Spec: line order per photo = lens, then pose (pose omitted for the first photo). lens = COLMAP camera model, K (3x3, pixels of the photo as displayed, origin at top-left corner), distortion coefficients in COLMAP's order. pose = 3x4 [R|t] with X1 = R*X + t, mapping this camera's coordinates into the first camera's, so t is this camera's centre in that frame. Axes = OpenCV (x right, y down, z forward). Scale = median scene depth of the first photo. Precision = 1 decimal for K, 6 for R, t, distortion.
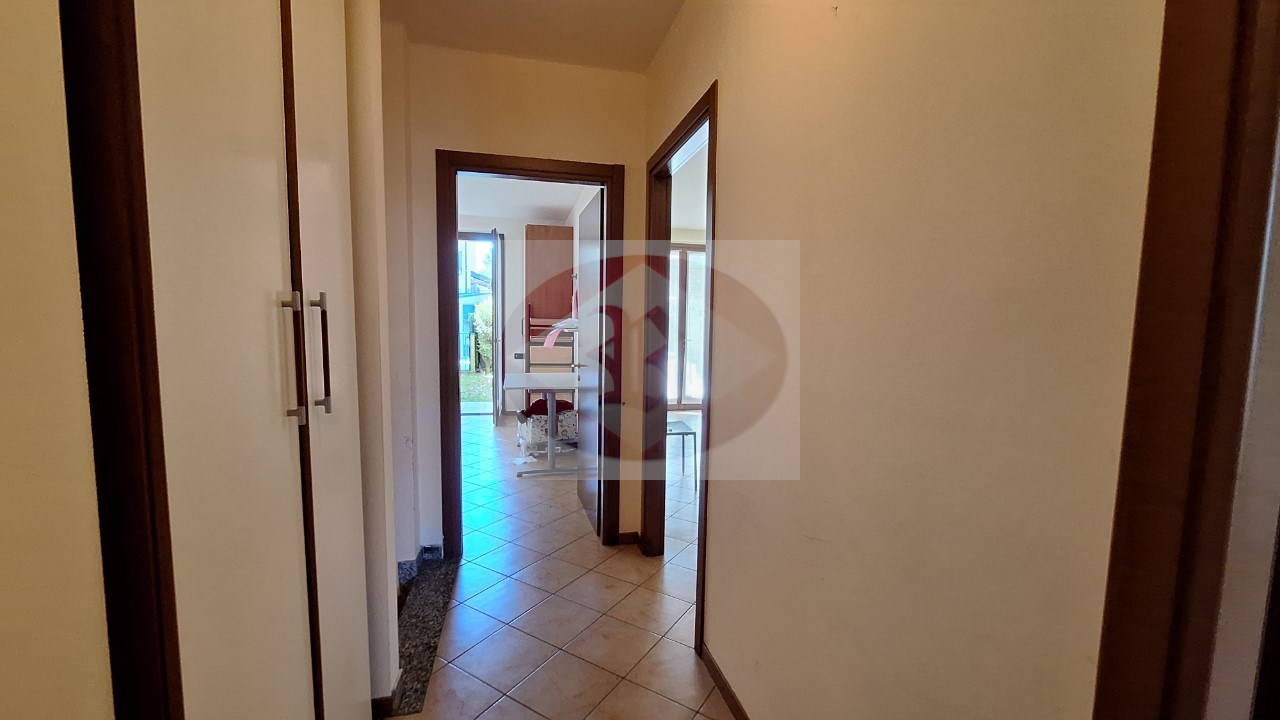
lens RADIAL K [[508.9, 0, 635.7], [0, 508.9, 363.6], [0, 0, 1]] dist [-0.001397, -0.000061]
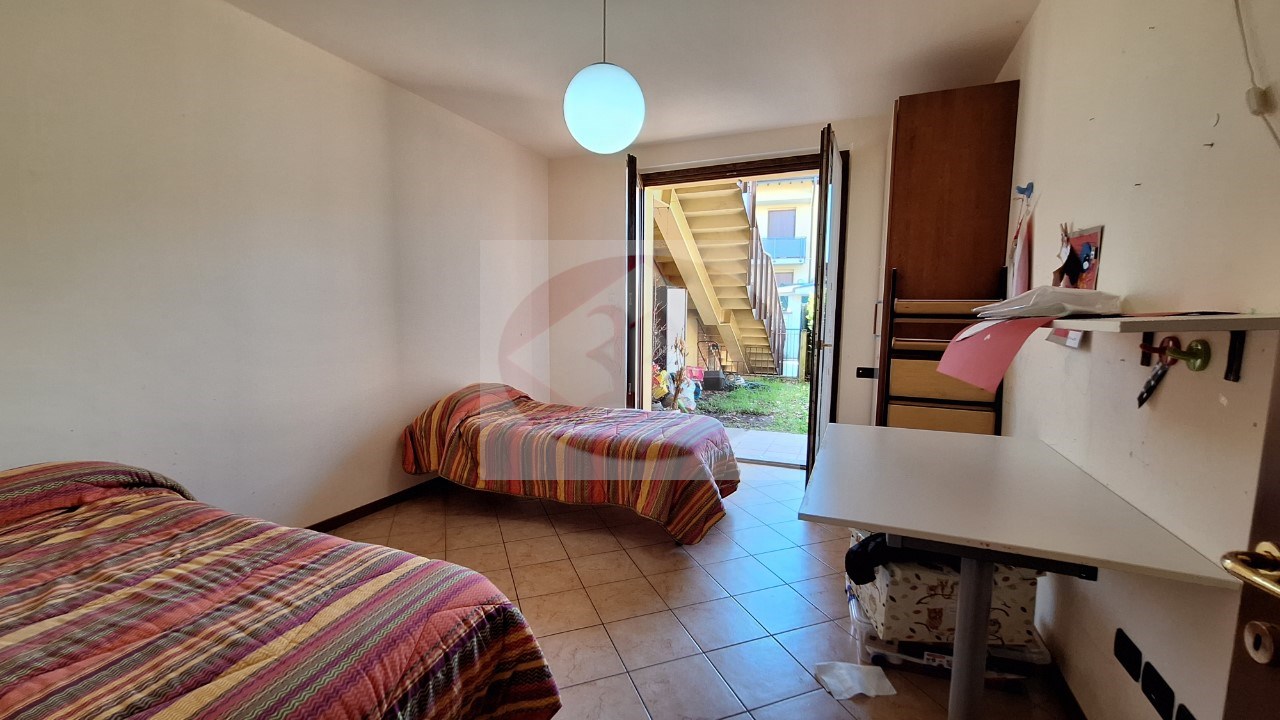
lens RADIAL K [[508.9, 0, 635.7], [0, 508.9, 363.6], [0, 0, 1]] dist [-0.001397, -0.000061]
pose [[0.790687, 0.054620, -0.609779, -0.107795], [-0.042278, 0.998506, 0.034619, -0.036392], [0.610759, -0.001592, 0.791815, 0.486207]]
